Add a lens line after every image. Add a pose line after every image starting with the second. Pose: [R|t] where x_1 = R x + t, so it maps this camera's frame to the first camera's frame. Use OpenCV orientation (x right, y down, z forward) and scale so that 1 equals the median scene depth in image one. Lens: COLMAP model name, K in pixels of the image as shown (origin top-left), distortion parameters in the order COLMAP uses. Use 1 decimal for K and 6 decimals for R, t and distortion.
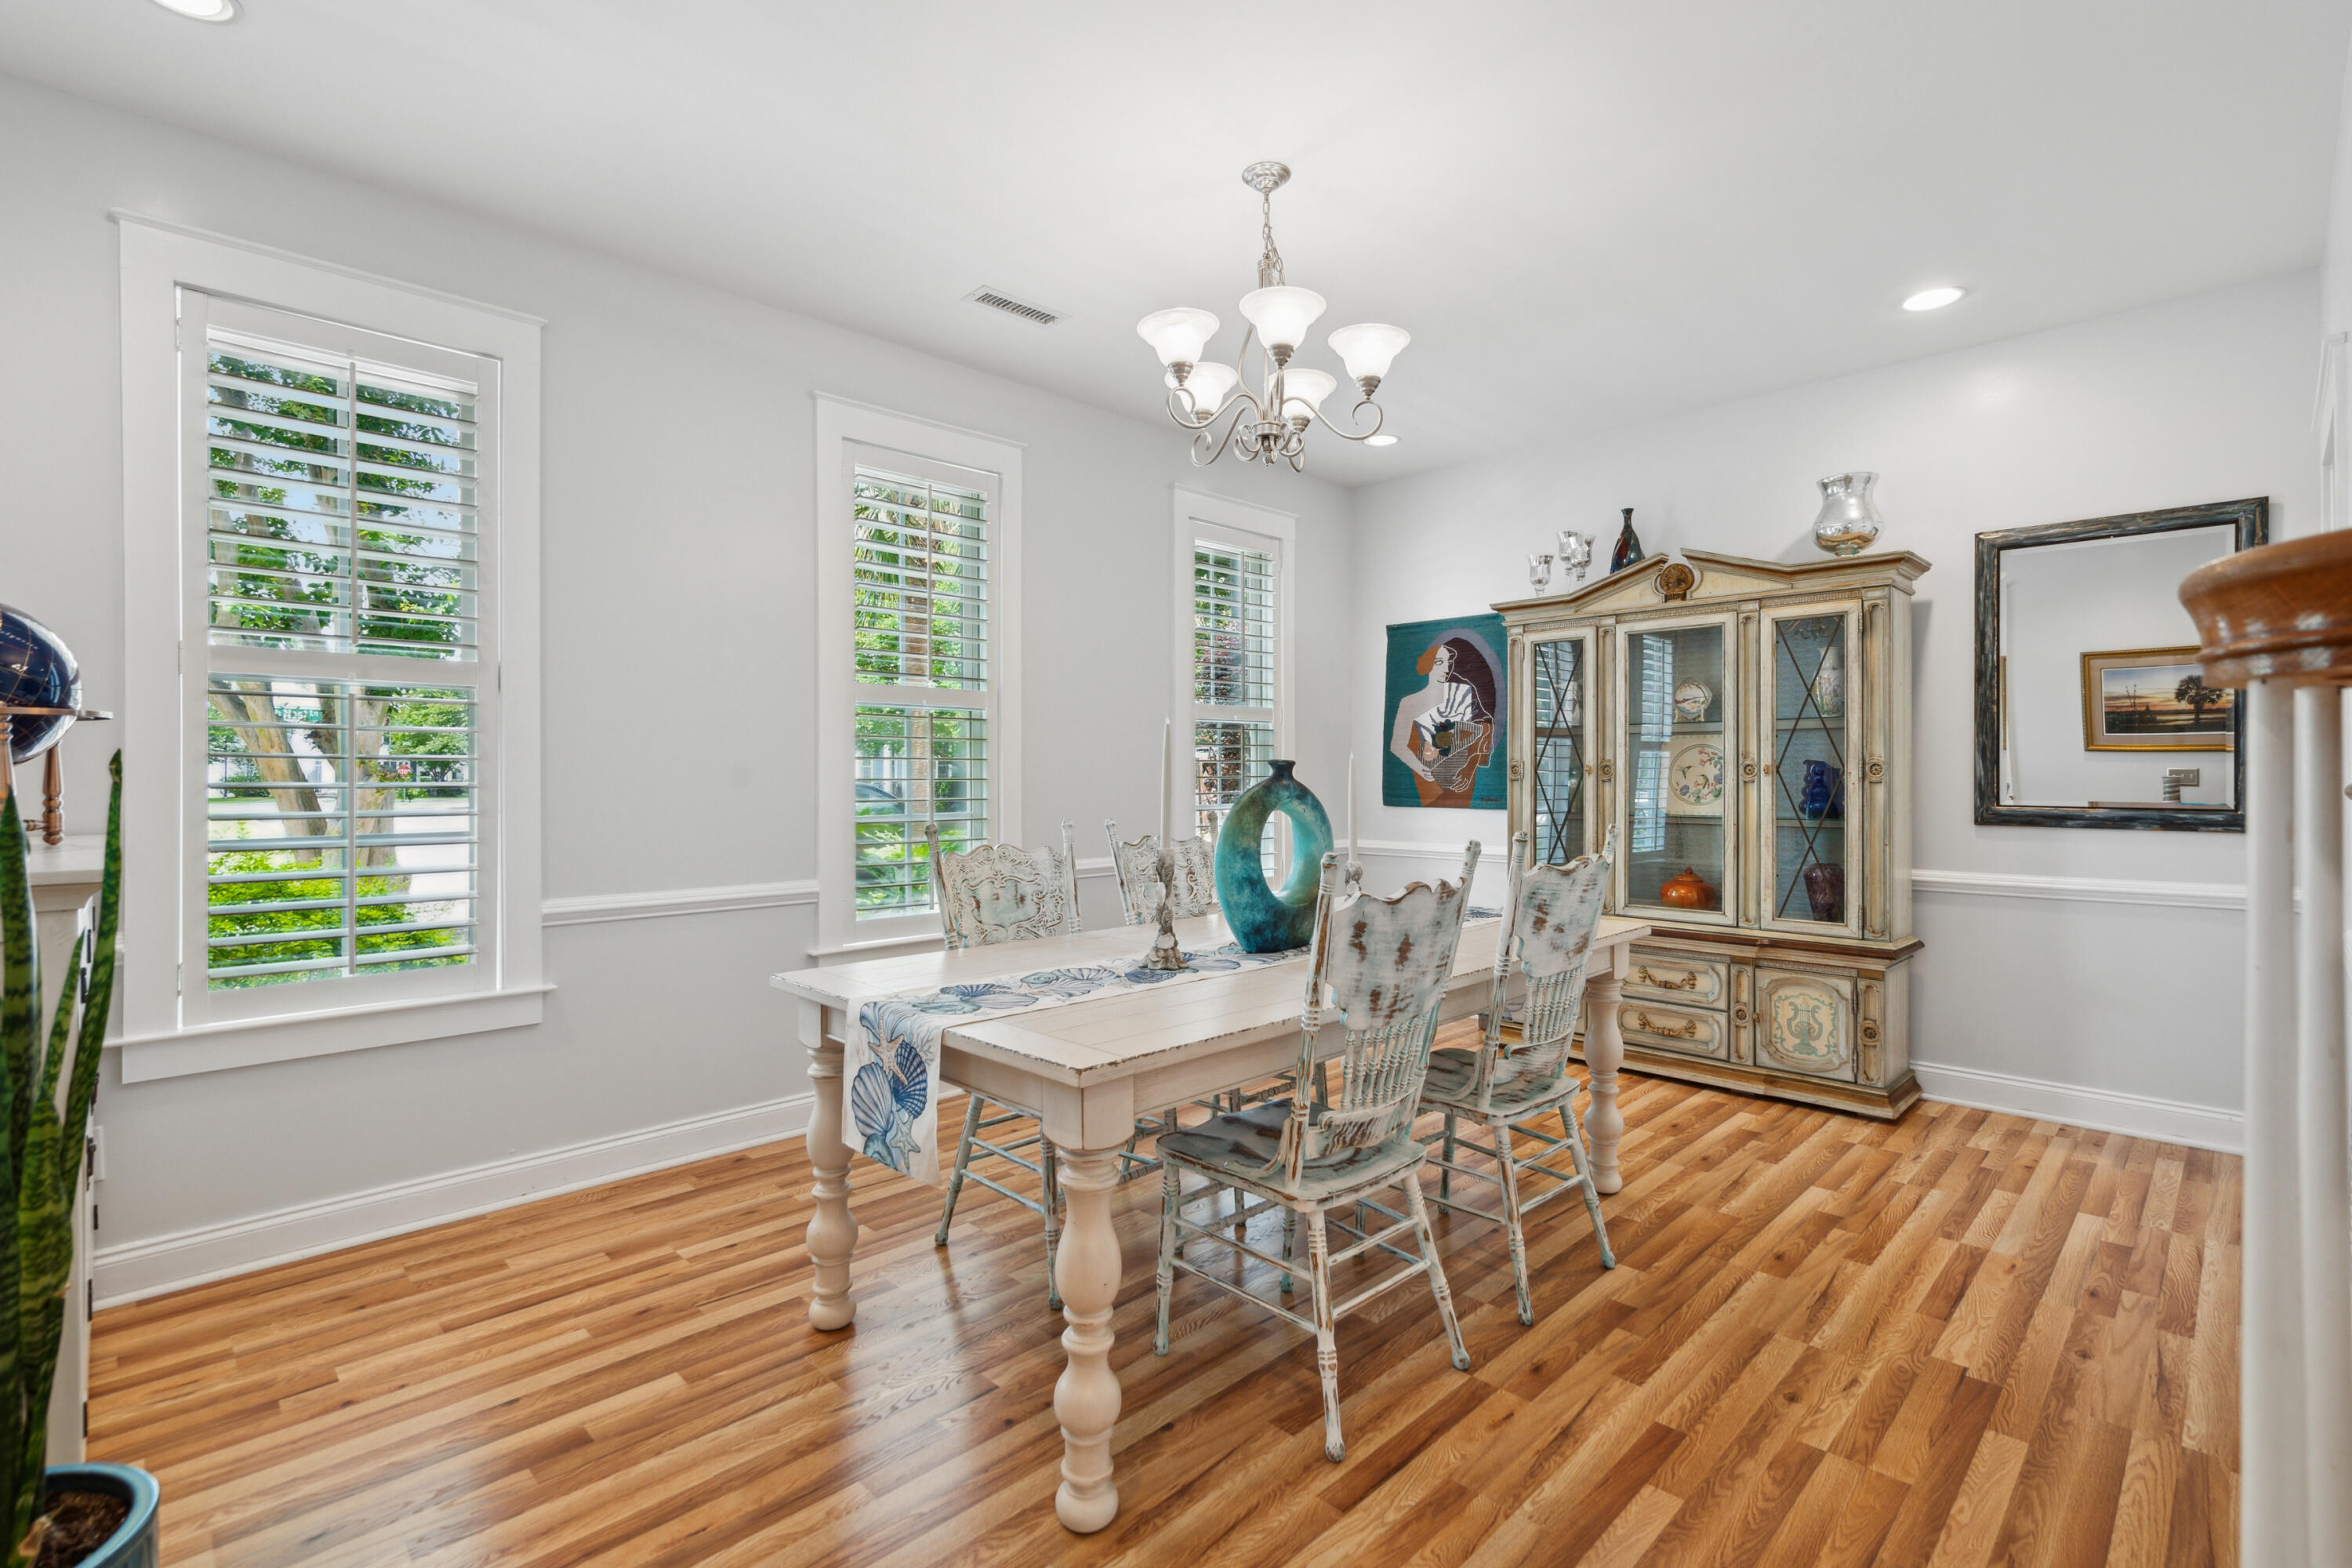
lens RADIAL K [[1068.4, 0, 1182.9], [0, 1068.4, 774.4], [0, 0, 1]] dist [-0.000404, -0.000075]
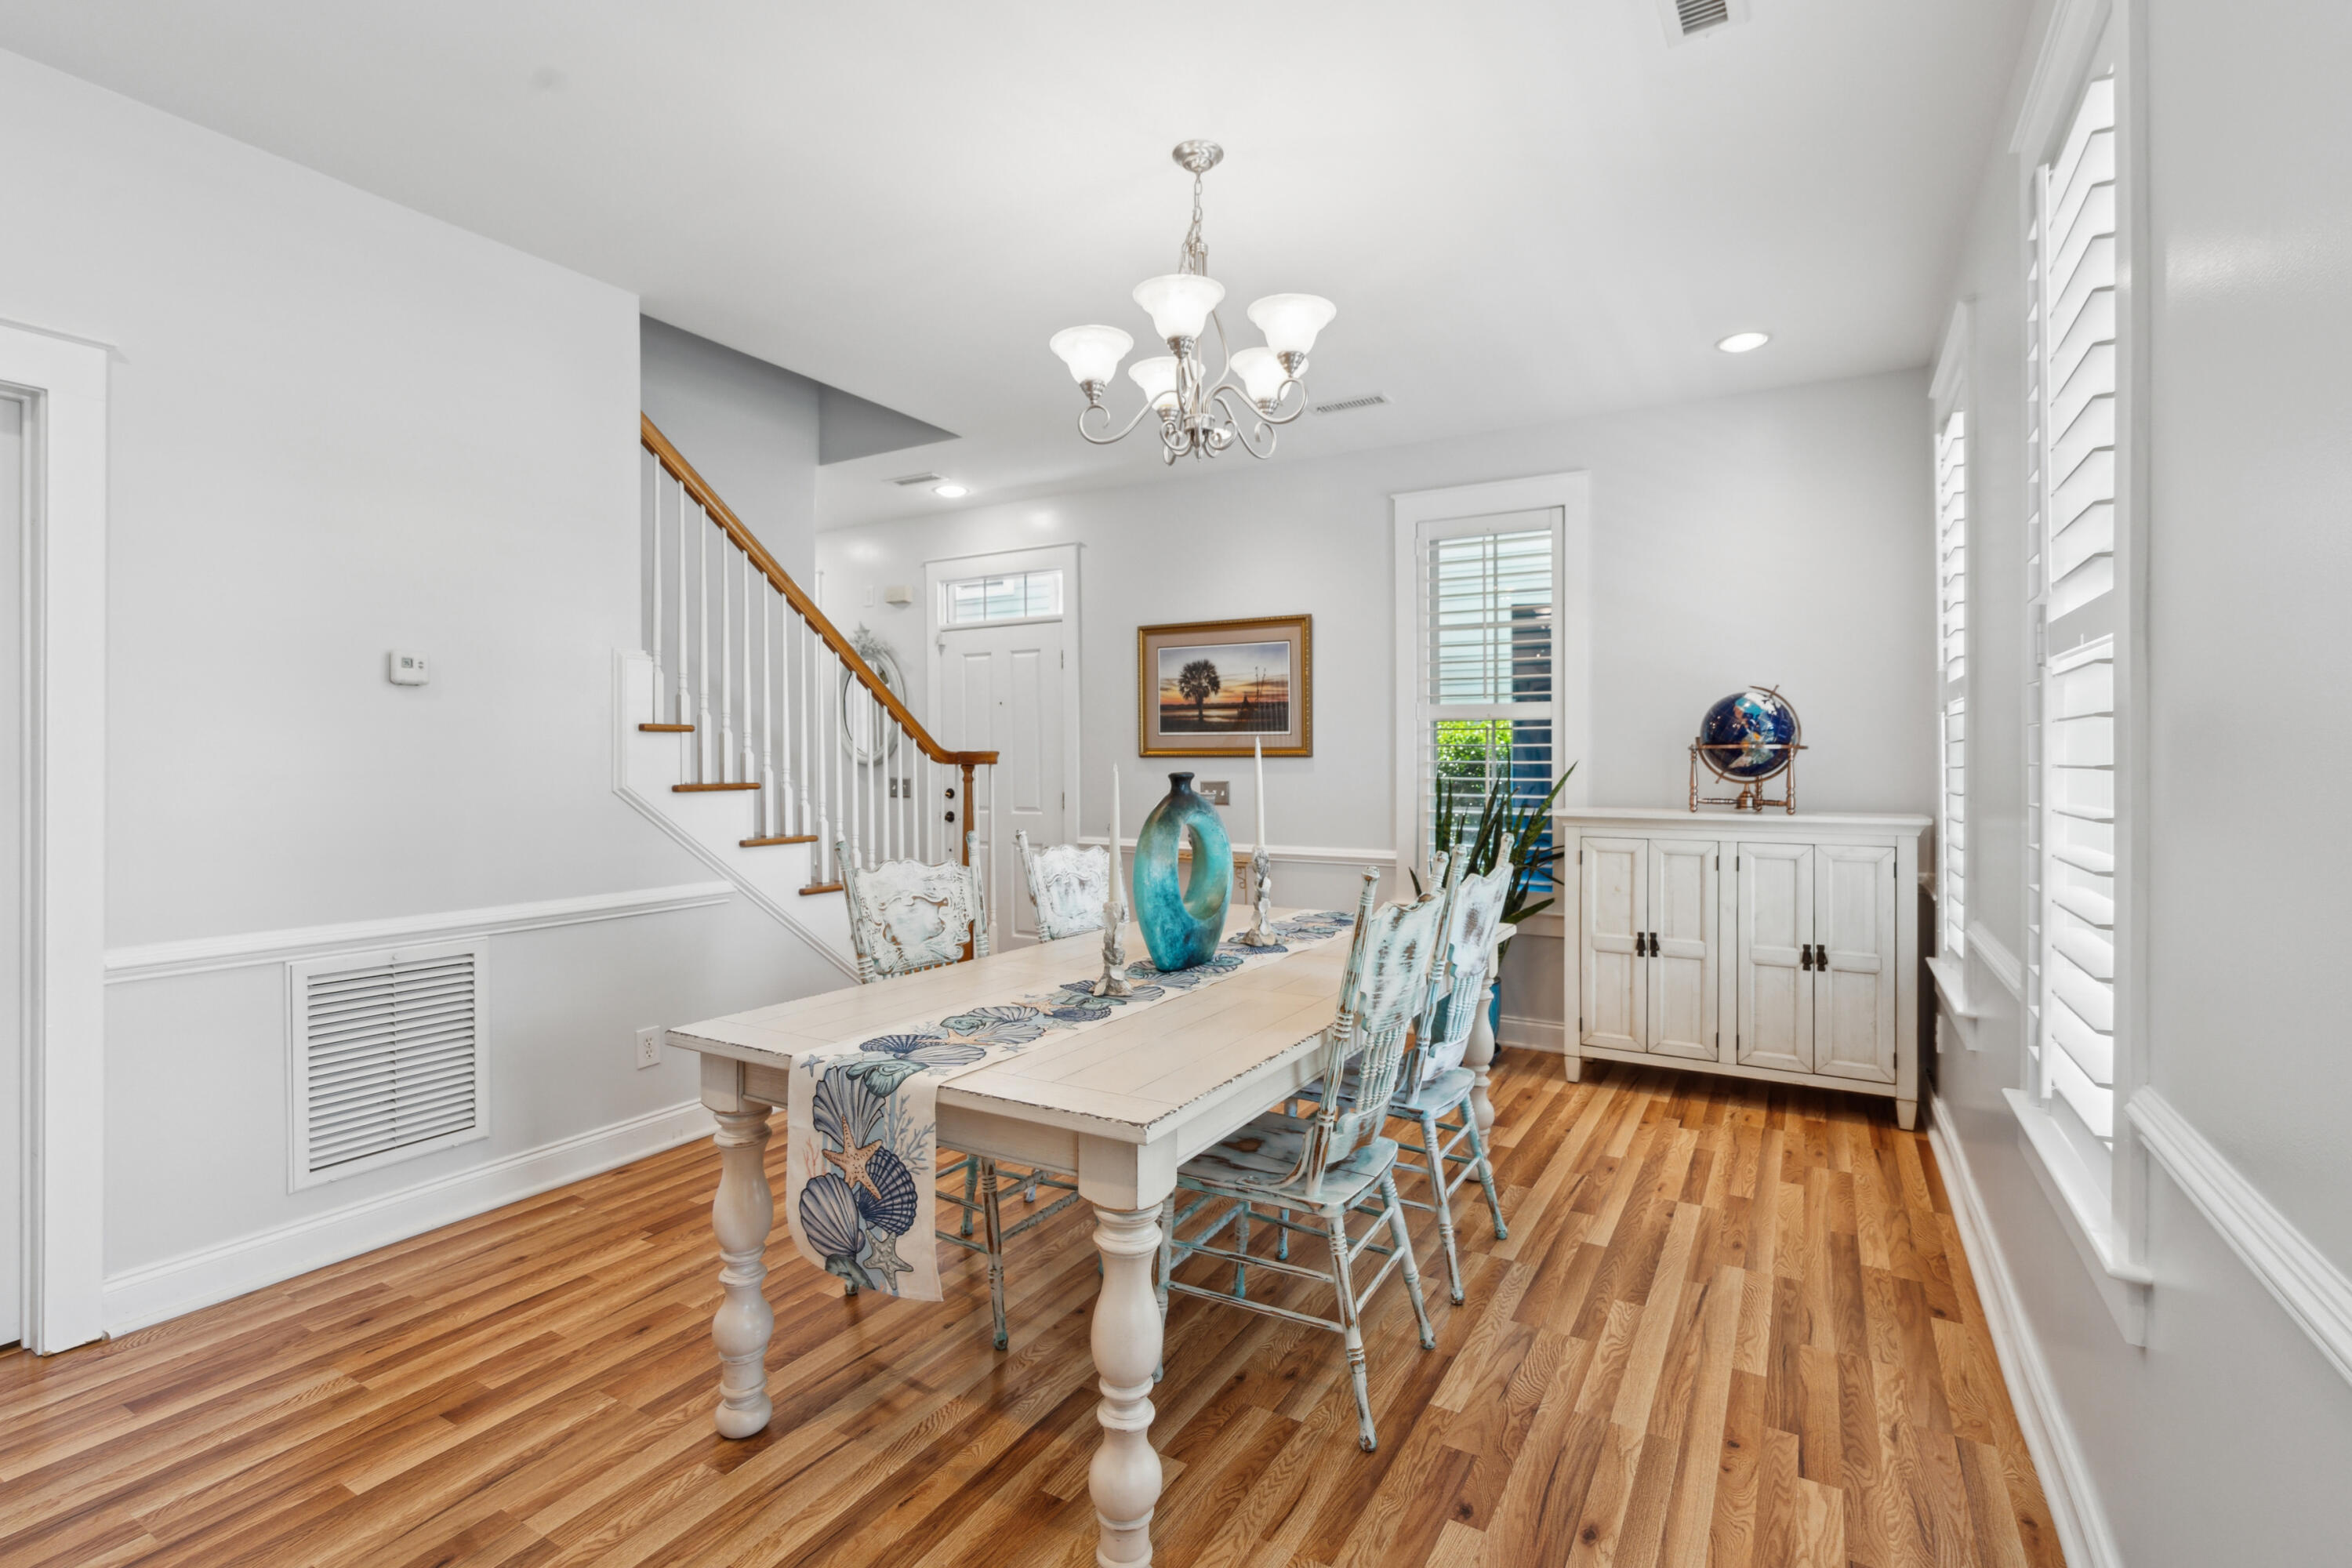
lens RADIAL K [[1068.4, 0, 1182.9], [0, 1068.4, 774.4], [0, 0, 1]] dist [-0.000404, -0.000075]
pose [[-0.966838, 0.004904, -0.255345, 0.340667], [0.001696, 0.999917, 0.012783, -0.024458], [0.255386, 0.011926, -0.966766, 1.948118]]
